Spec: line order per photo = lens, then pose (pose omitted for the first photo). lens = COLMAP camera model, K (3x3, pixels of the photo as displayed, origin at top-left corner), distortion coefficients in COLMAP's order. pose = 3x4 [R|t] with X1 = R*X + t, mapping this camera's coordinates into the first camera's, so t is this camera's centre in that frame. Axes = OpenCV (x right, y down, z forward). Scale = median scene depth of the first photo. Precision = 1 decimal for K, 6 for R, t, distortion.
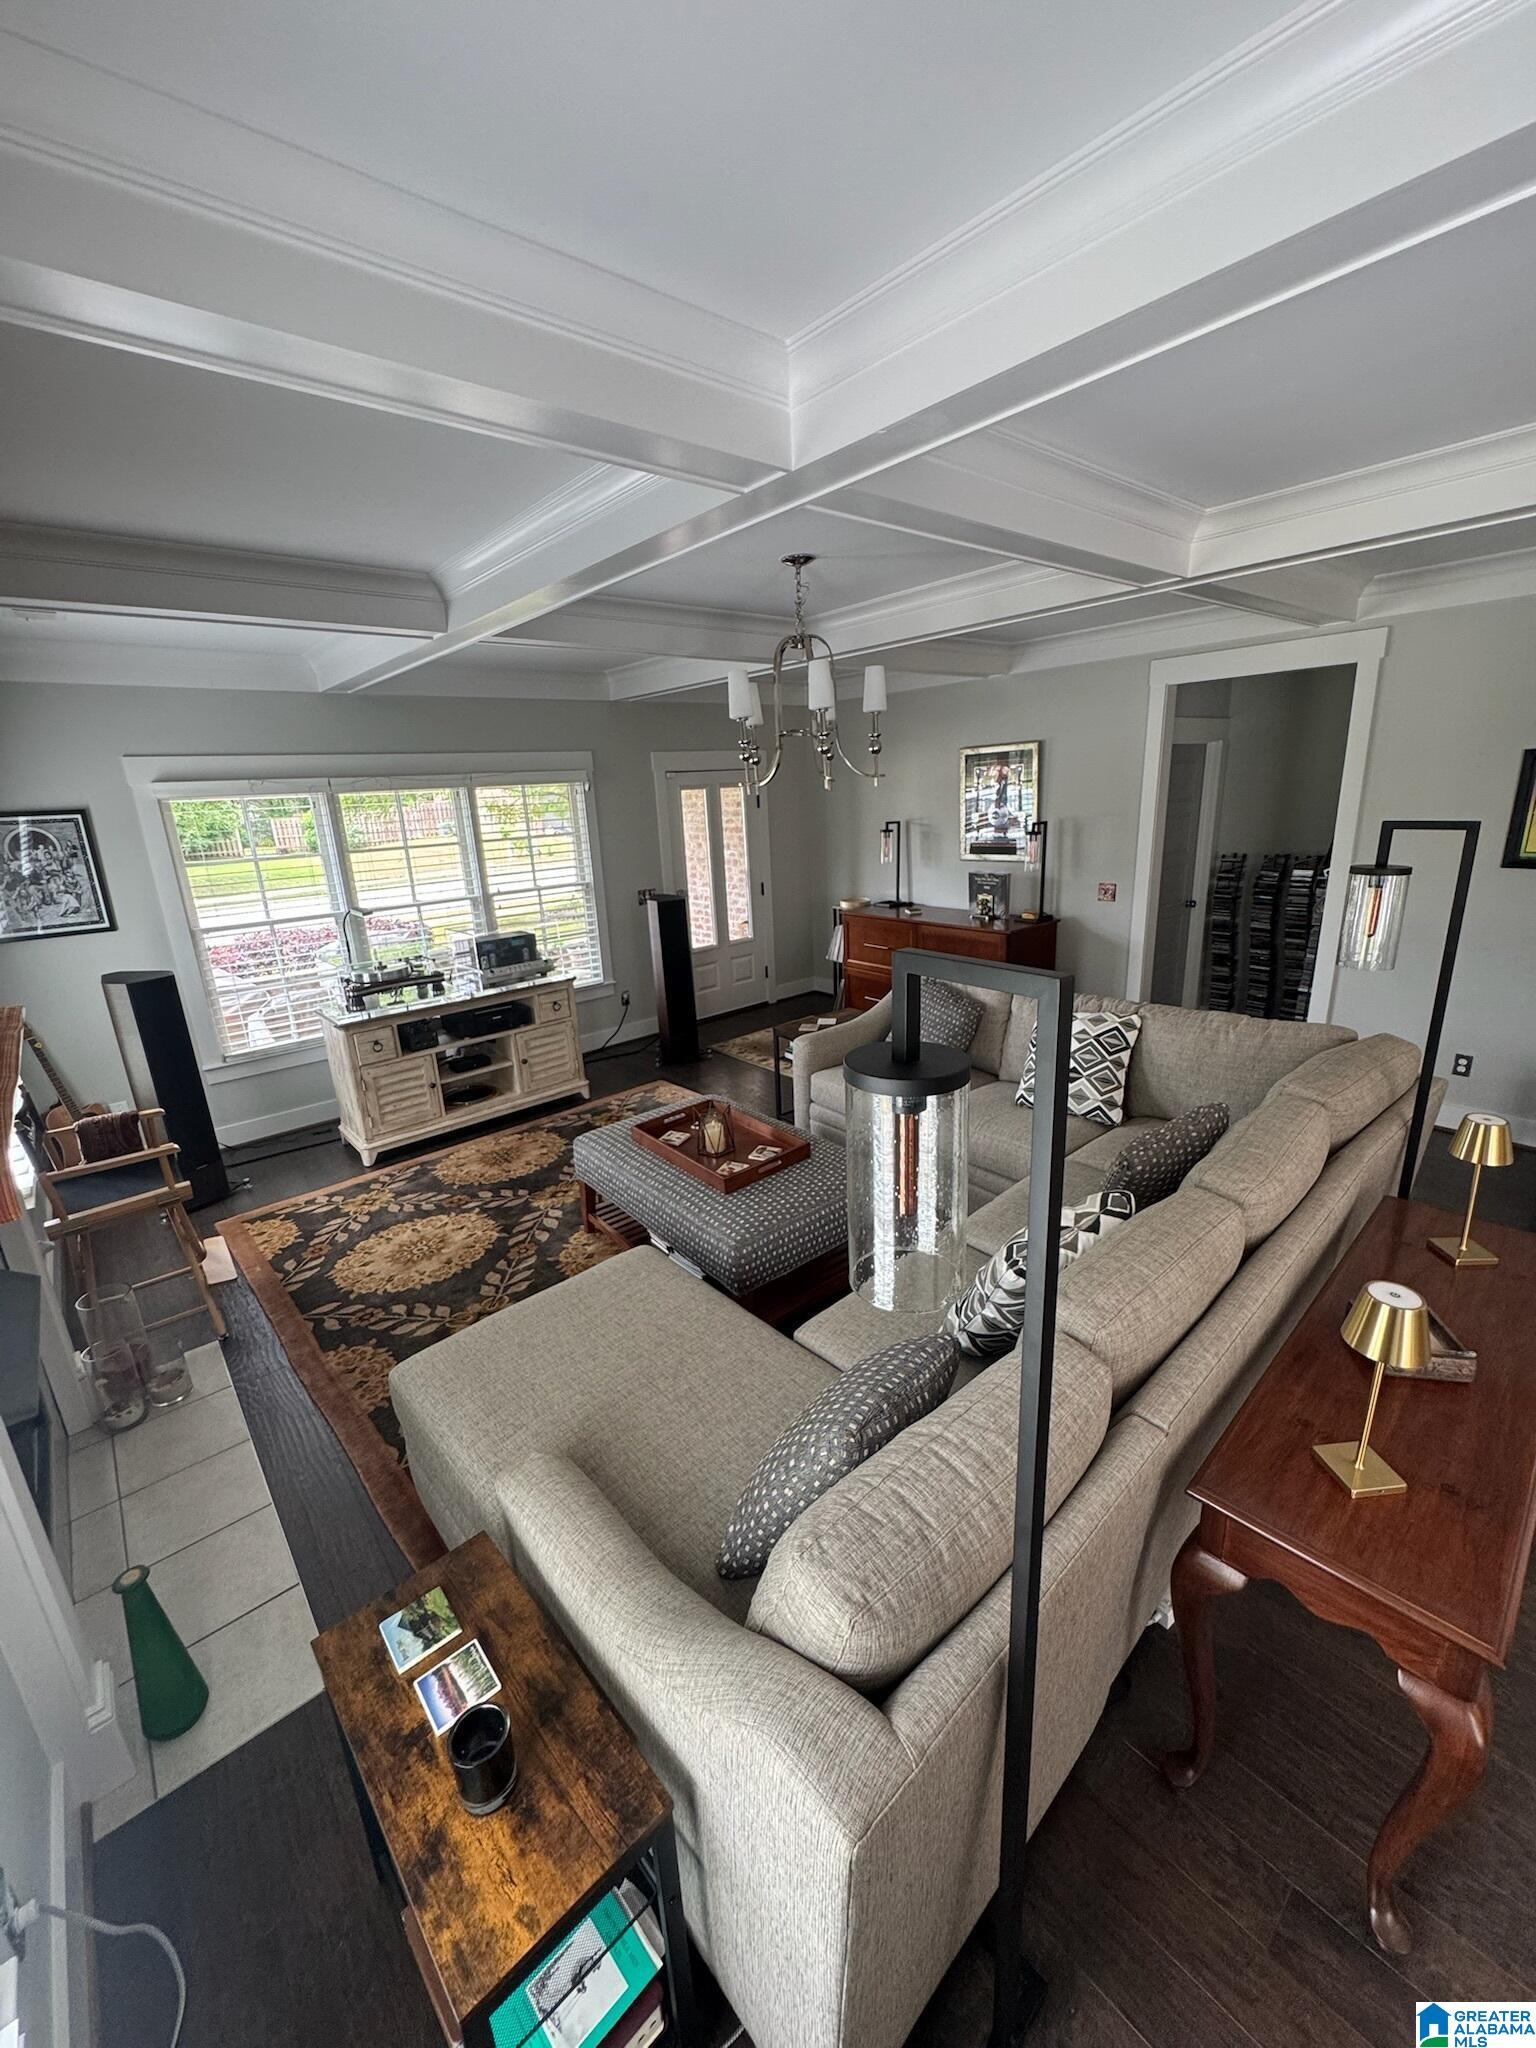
lens RADIAL K [[820.7, 0, 768.0], [0, 820.7, 1024.0], [0, 0, 1]] dist [0.000811, 0.000035]
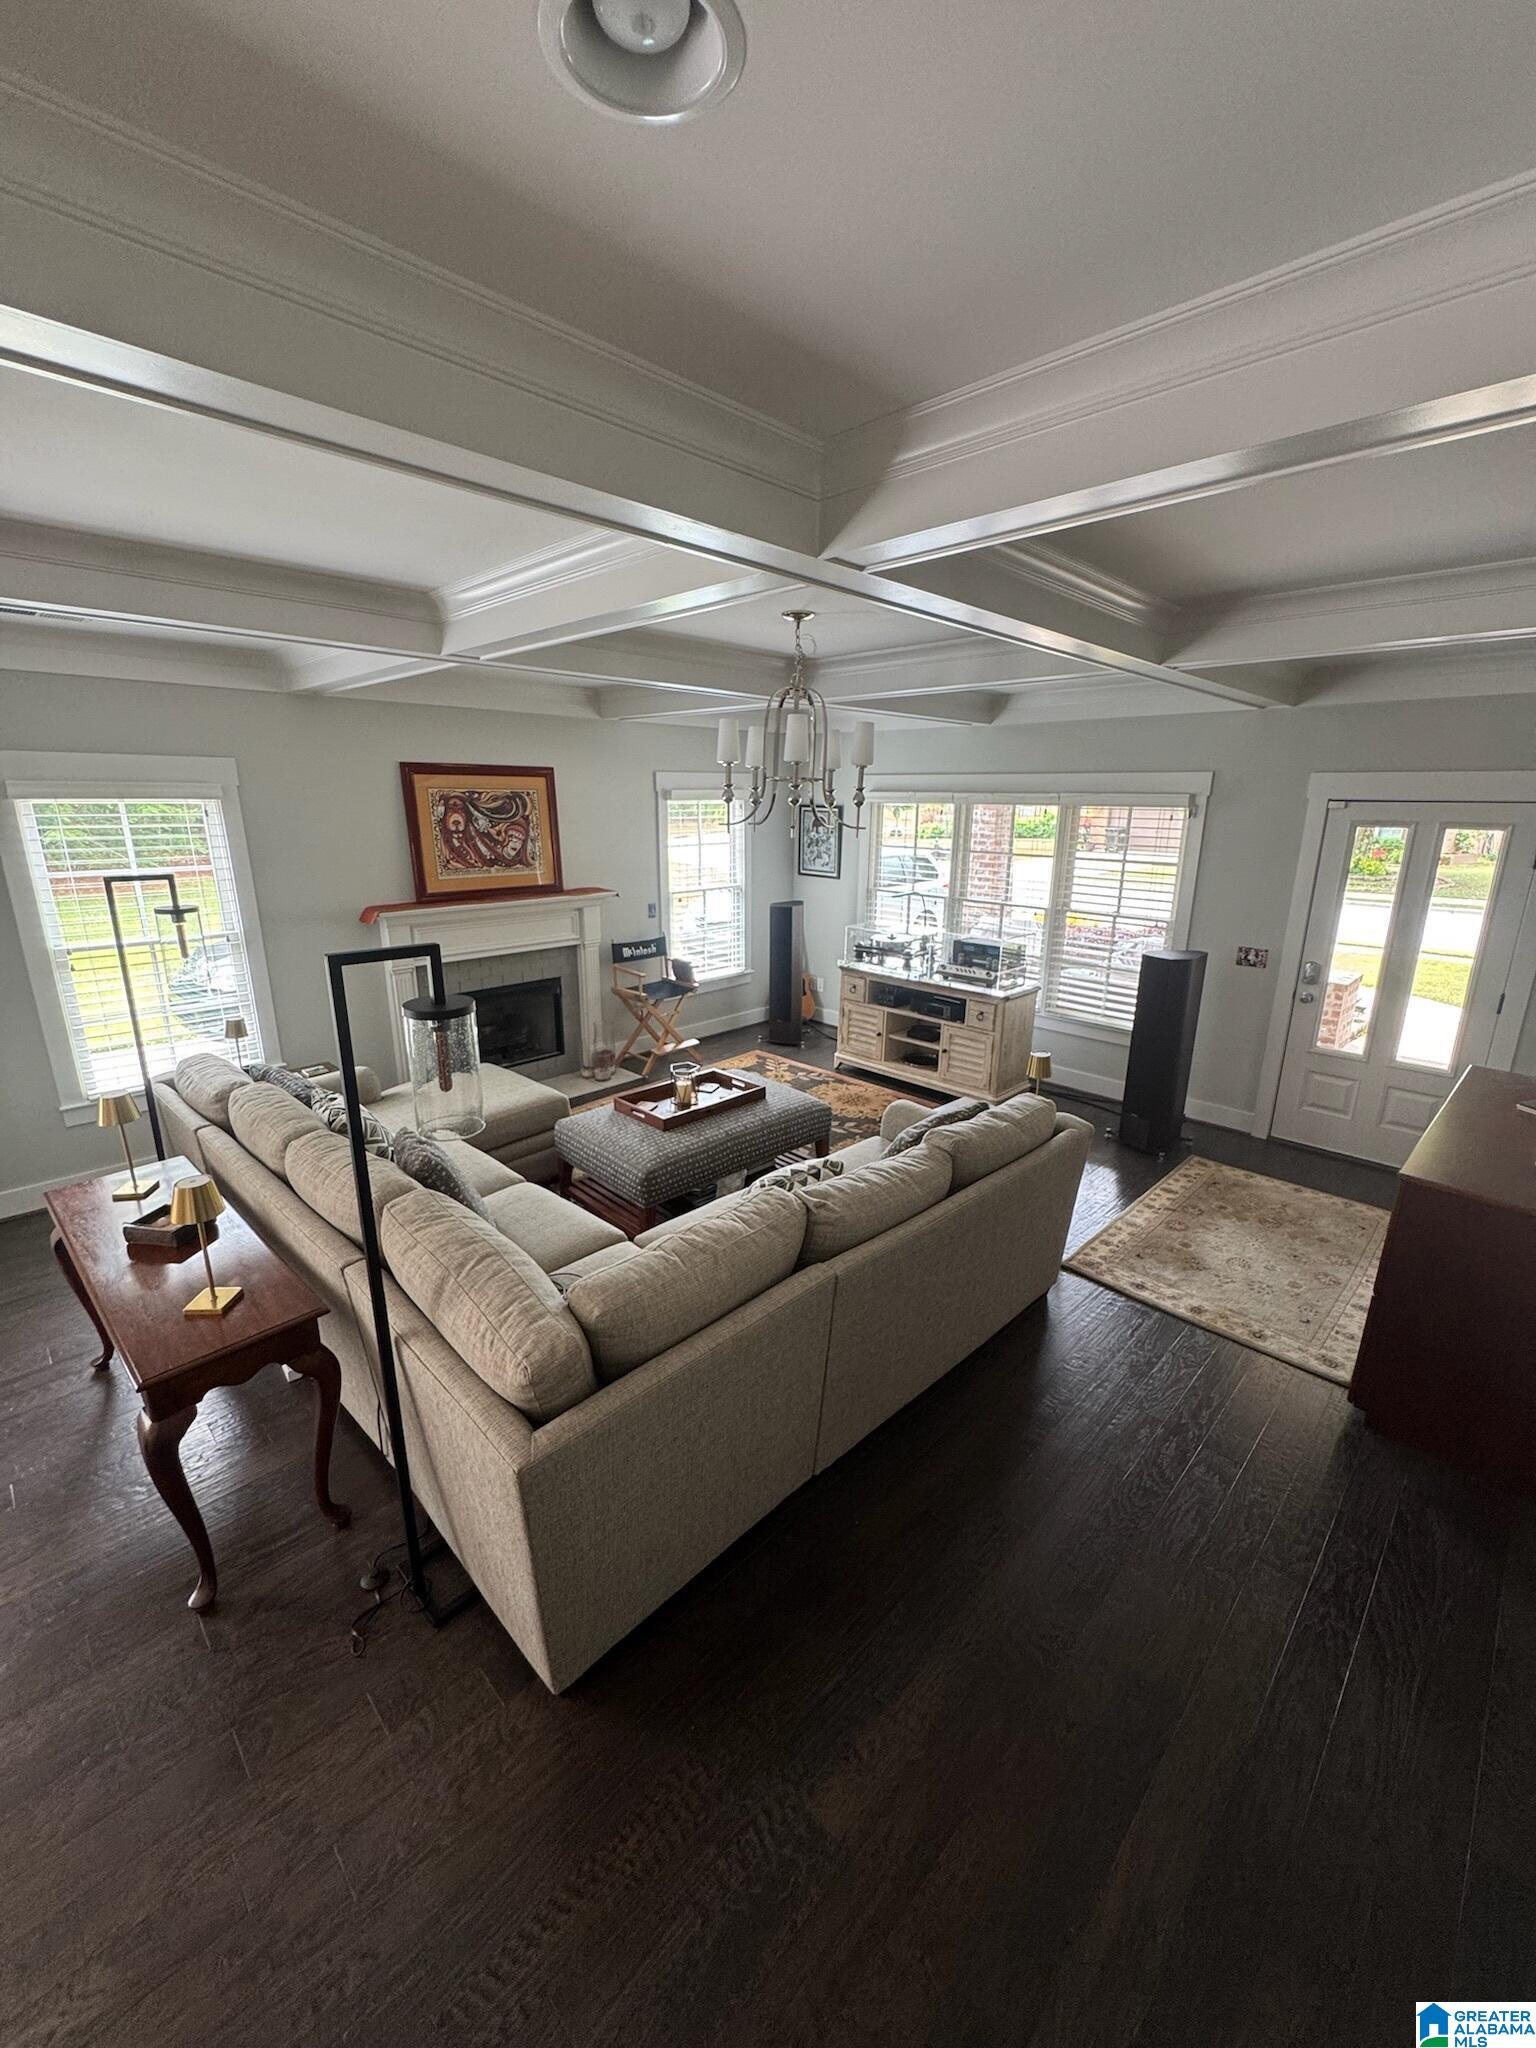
lens RADIAL K [[819.2, 0, 768.0], [0, 819.2, 1024.0], [0, 0, 1]] dist [-0.000907, -0.000037]
pose [[0.074462, 0.316663, -0.945611, 0.779342], [-0.290531, 0.913997, 0.283199, -0.249870], [0.953964, 0.253642, 0.160058, 0.617141]]
